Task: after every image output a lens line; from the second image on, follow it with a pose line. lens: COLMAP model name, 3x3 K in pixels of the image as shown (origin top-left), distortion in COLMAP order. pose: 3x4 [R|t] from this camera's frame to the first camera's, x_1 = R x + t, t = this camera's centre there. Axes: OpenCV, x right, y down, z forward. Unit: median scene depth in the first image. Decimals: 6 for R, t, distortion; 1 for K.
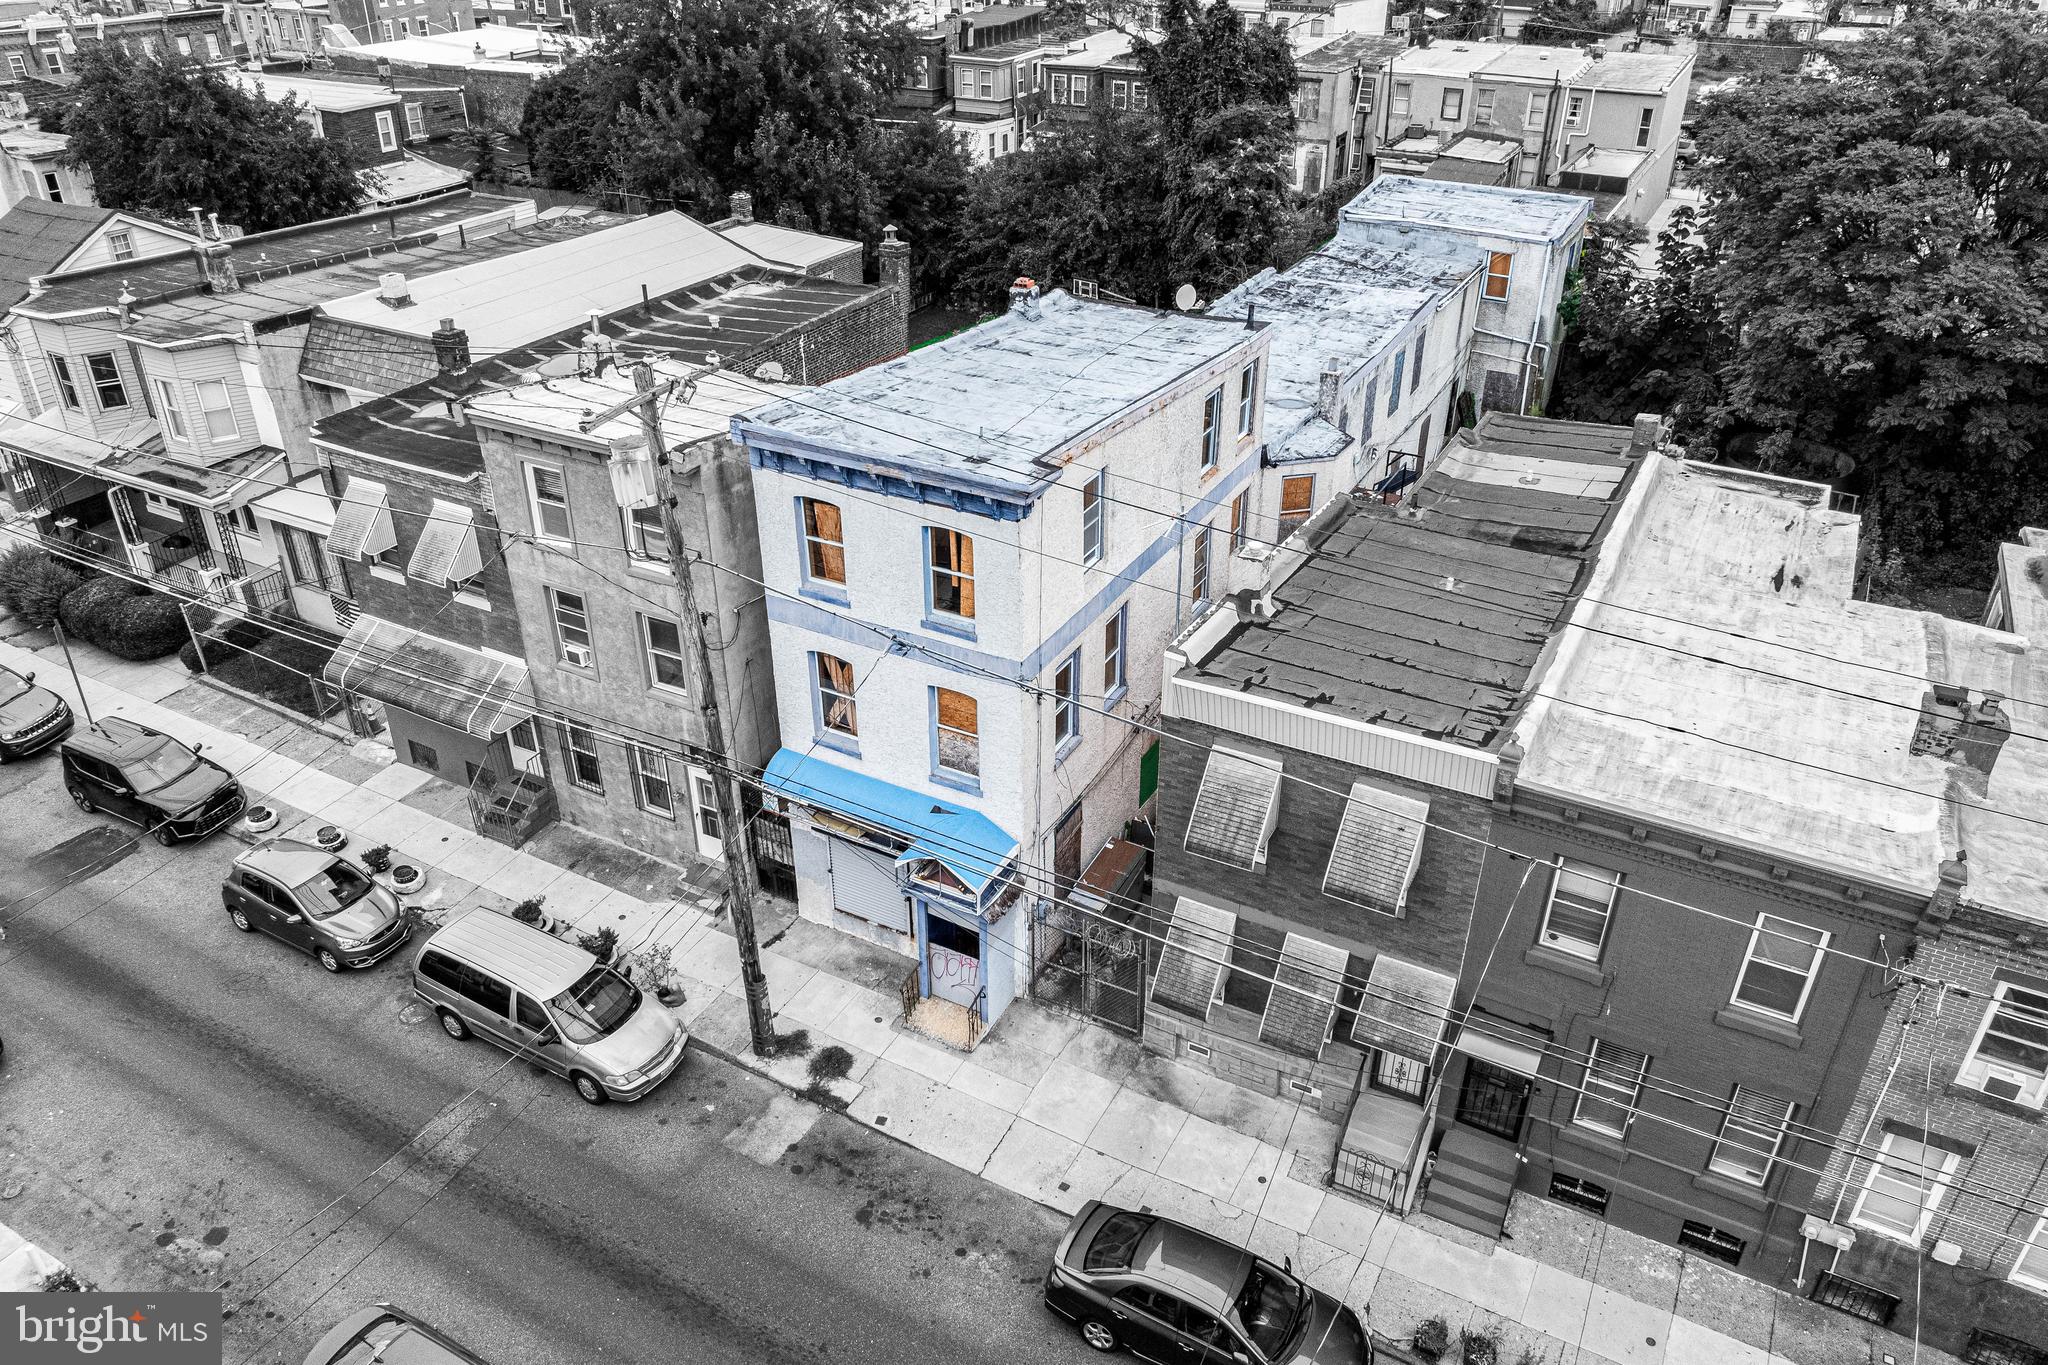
lens RADIAL K [[1446.4, 0, 1035.3], [0, 1446.4, 674.8], [0, 0, 1]] dist [-0.041251, 0.008168]
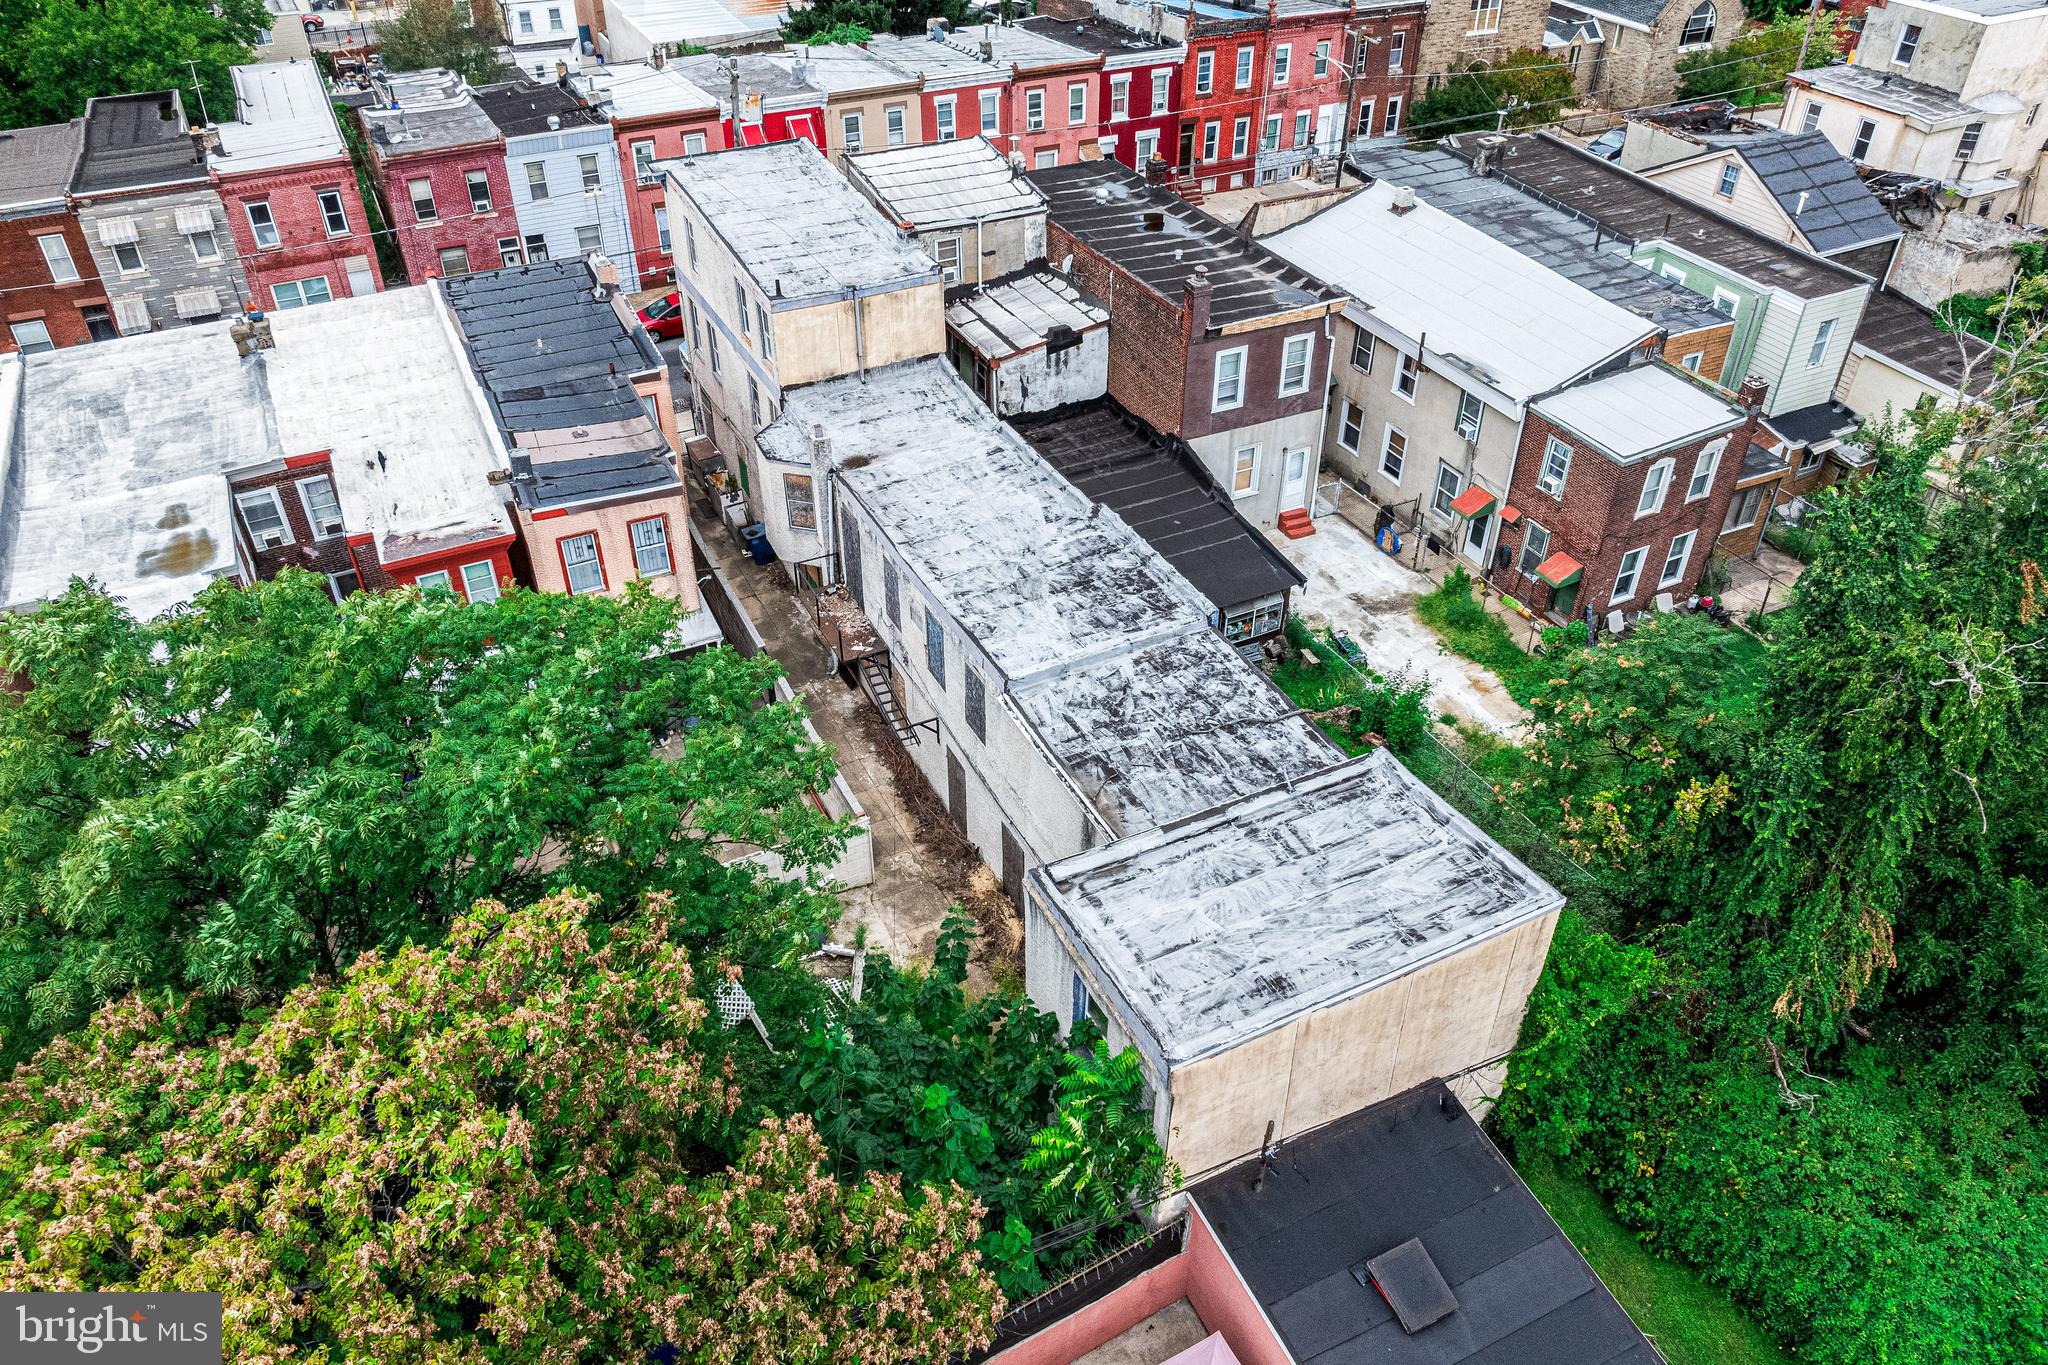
lens RADIAL K [[1446.4, 0, 1033.4], [0, 1446.4, 674.7], [0, 0, 1]] dist [-0.041251, 0.008168]
pose [[-0.574186, 0.492828, -0.653782, 1.134848], [-0.411213, 0.516912, 0.750804, -1.244115], [0.707965, 0.699945, -0.094147, 1.664814]]
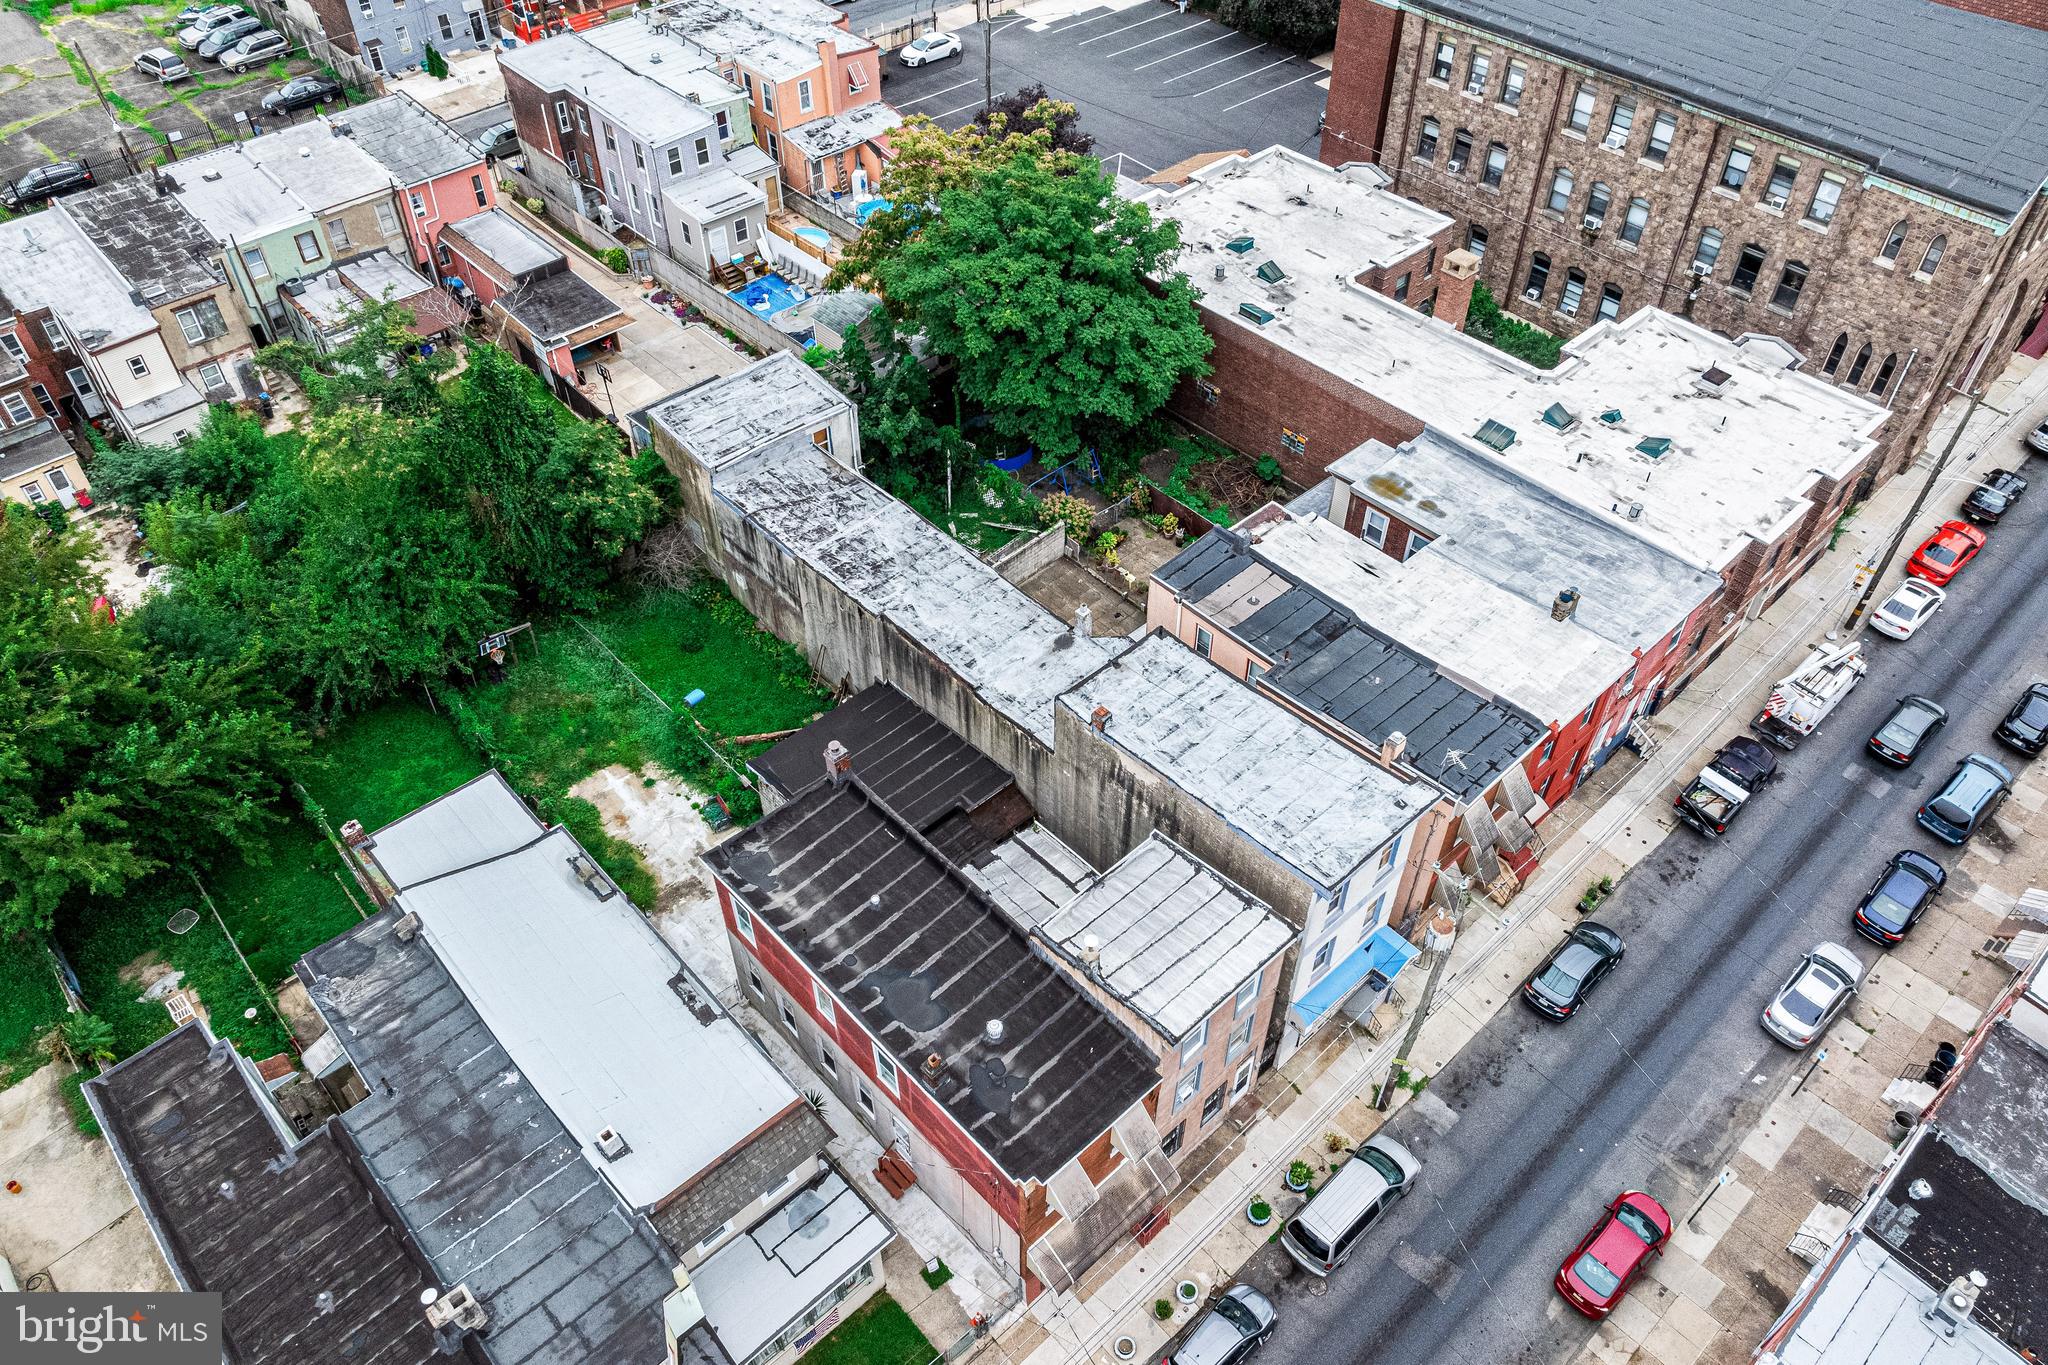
lens RADIAL K [[1446.4, 0, 1034.1], [0, 1446.4, 674.0], [0, 0, 1]] dist [-0.041251, 0.008168]
pose [[0.319460, -0.669632, 0.670476, -1.122022], [0.472606, 0.725862, 0.499767, -1.200171], [-0.821333, 0.157216, 0.548356, 0.242816]]
